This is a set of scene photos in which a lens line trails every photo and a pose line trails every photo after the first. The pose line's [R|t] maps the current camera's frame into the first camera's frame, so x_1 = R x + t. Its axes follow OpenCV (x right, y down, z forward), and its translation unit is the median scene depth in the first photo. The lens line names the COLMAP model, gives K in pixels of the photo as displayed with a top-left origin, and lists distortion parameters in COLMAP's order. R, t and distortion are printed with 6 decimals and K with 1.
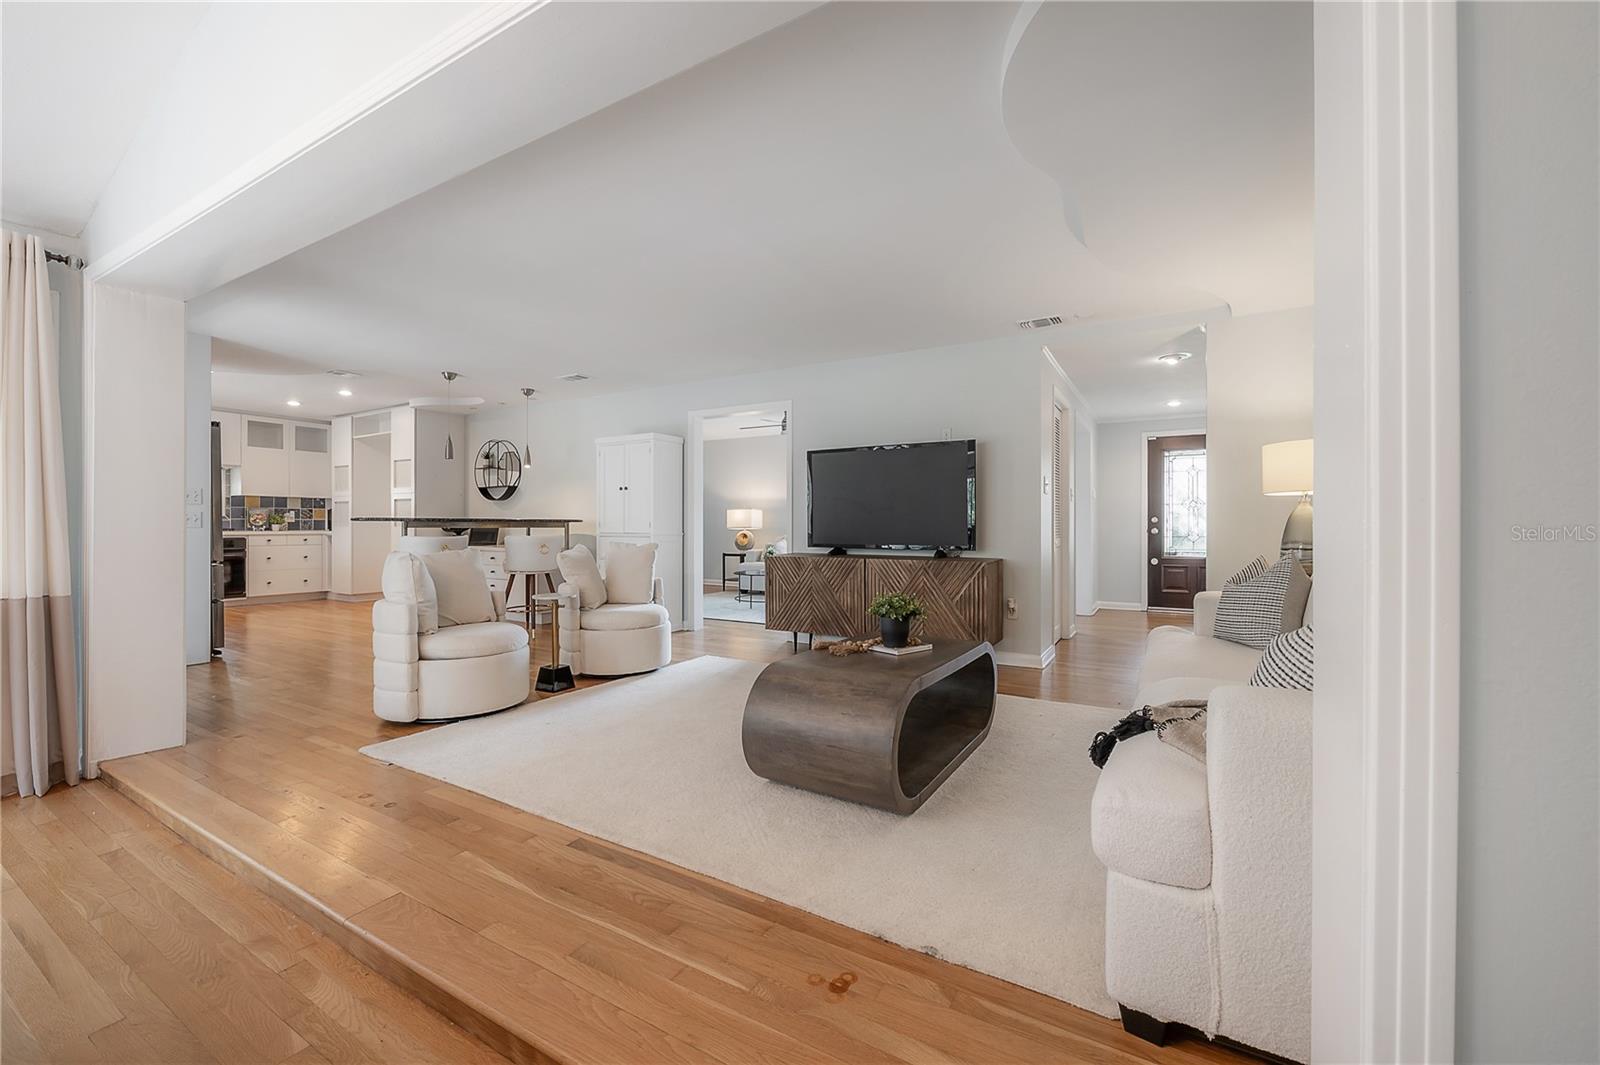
lens RADIAL K [[642.5, 0, 807.5], [0, 642.5, 527.5], [0, 0, 1]] dist [-0.009693, 0.000920]
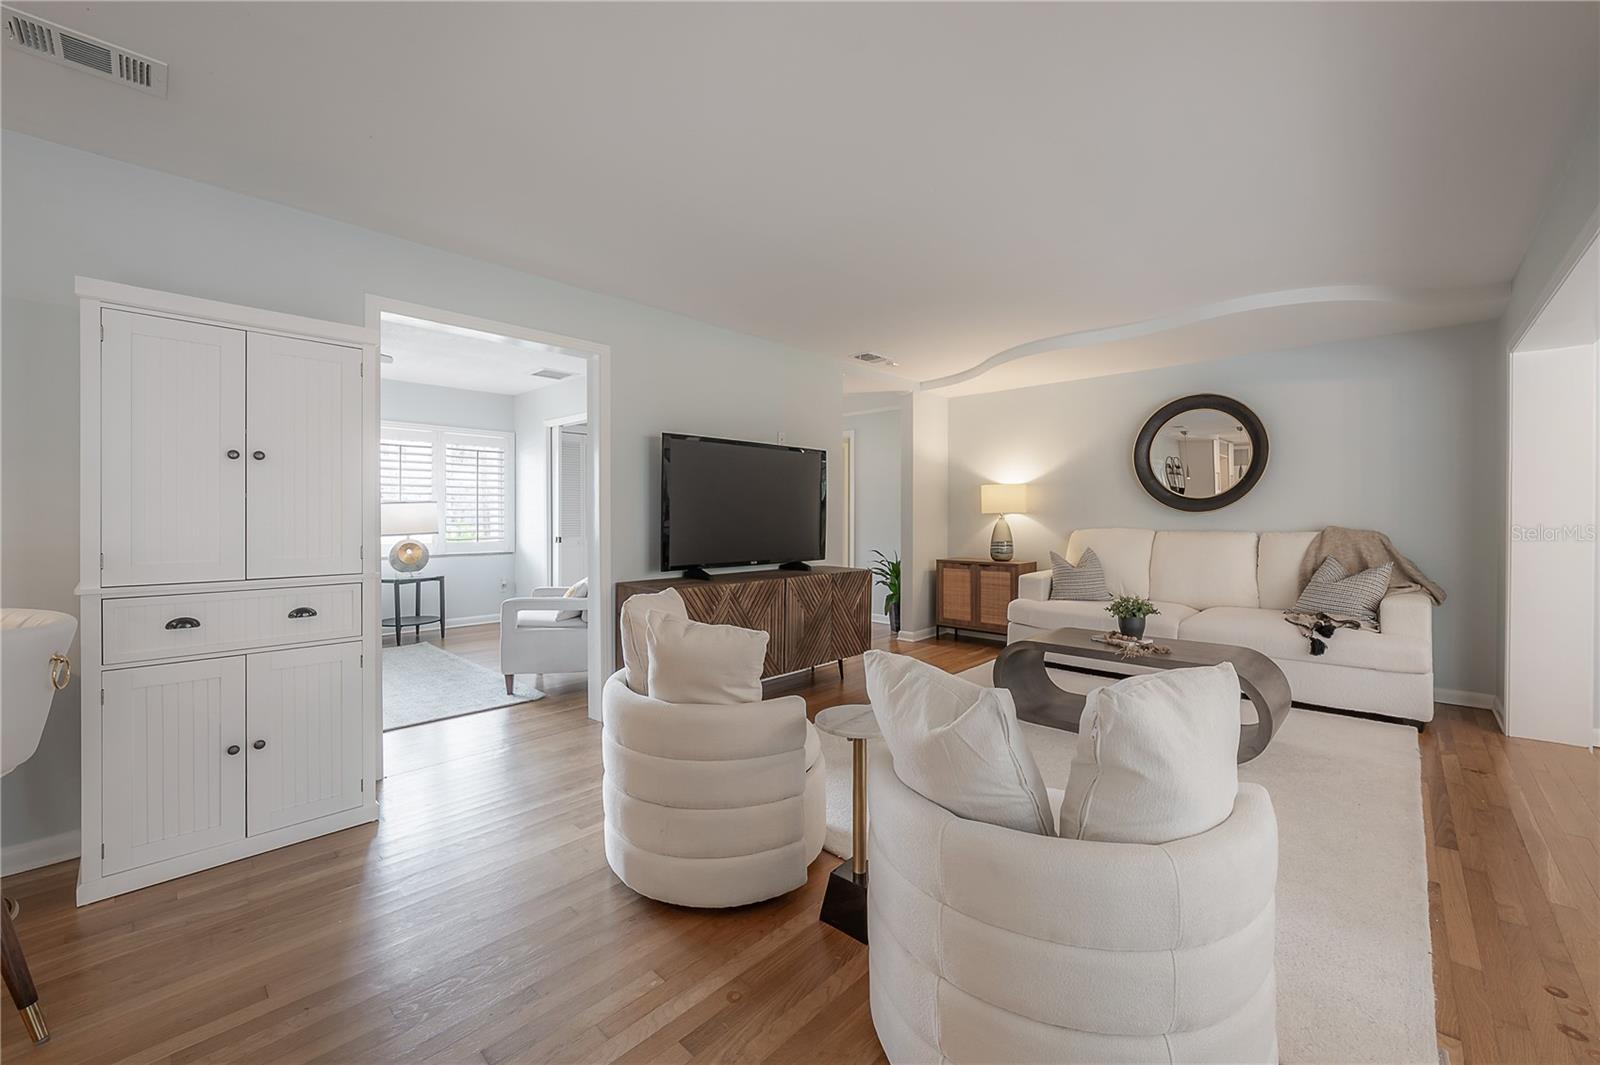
lens RADIAL K [[642.5, 0, 804.5], [0, 642.5, 519.6], [0, 0, 1]] dist [-0.009693, 0.000920]
pose [[0.225702, -0.008162, 0.974162, -0.493048], [0.001701, 0.999967, 0.007984, -0.023405], [-0.974195, -0.000145, 0.225708, 0.540390]]
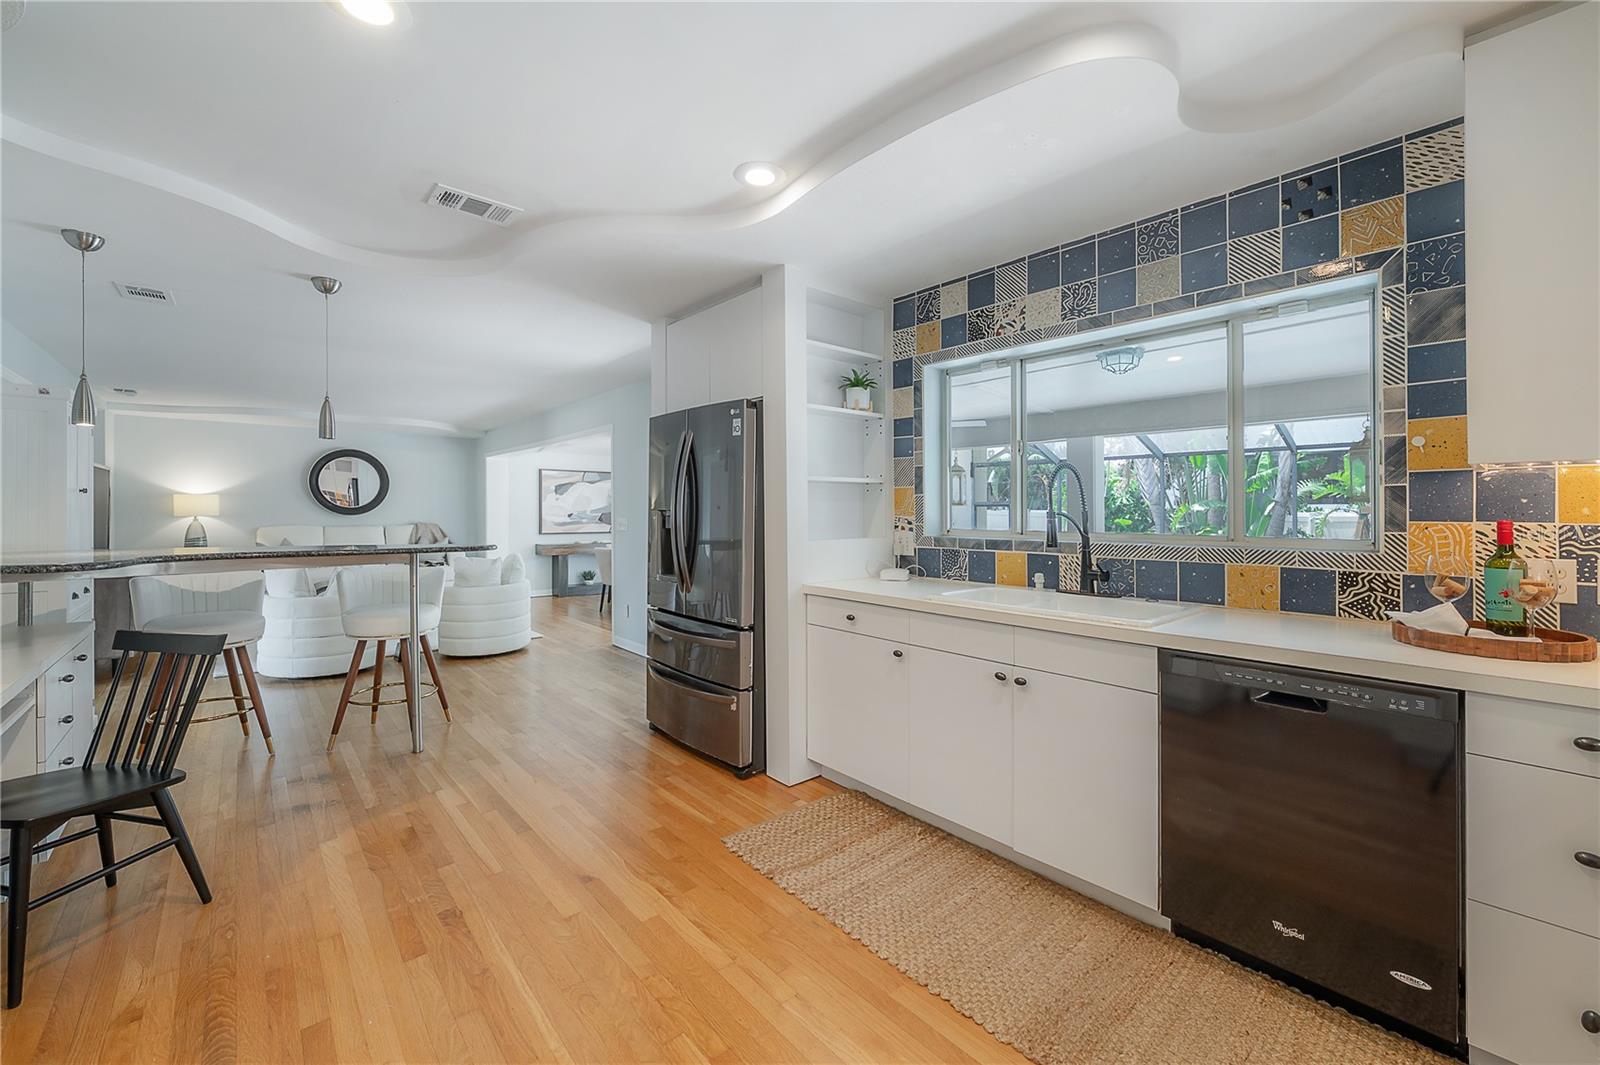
lens RADIAL K [[642.5, 0, 803.1], [0, 642.5, 521.8], [0, 0, 1]] dist [-0.009693, 0.000920]
pose [[-0.947431, -0.011619, 0.319748, -0.903962], [-0.005585, 0.999789, 0.019783, -0.040461], [-0.319910, 0.016957, -0.947296, 1.124300]]
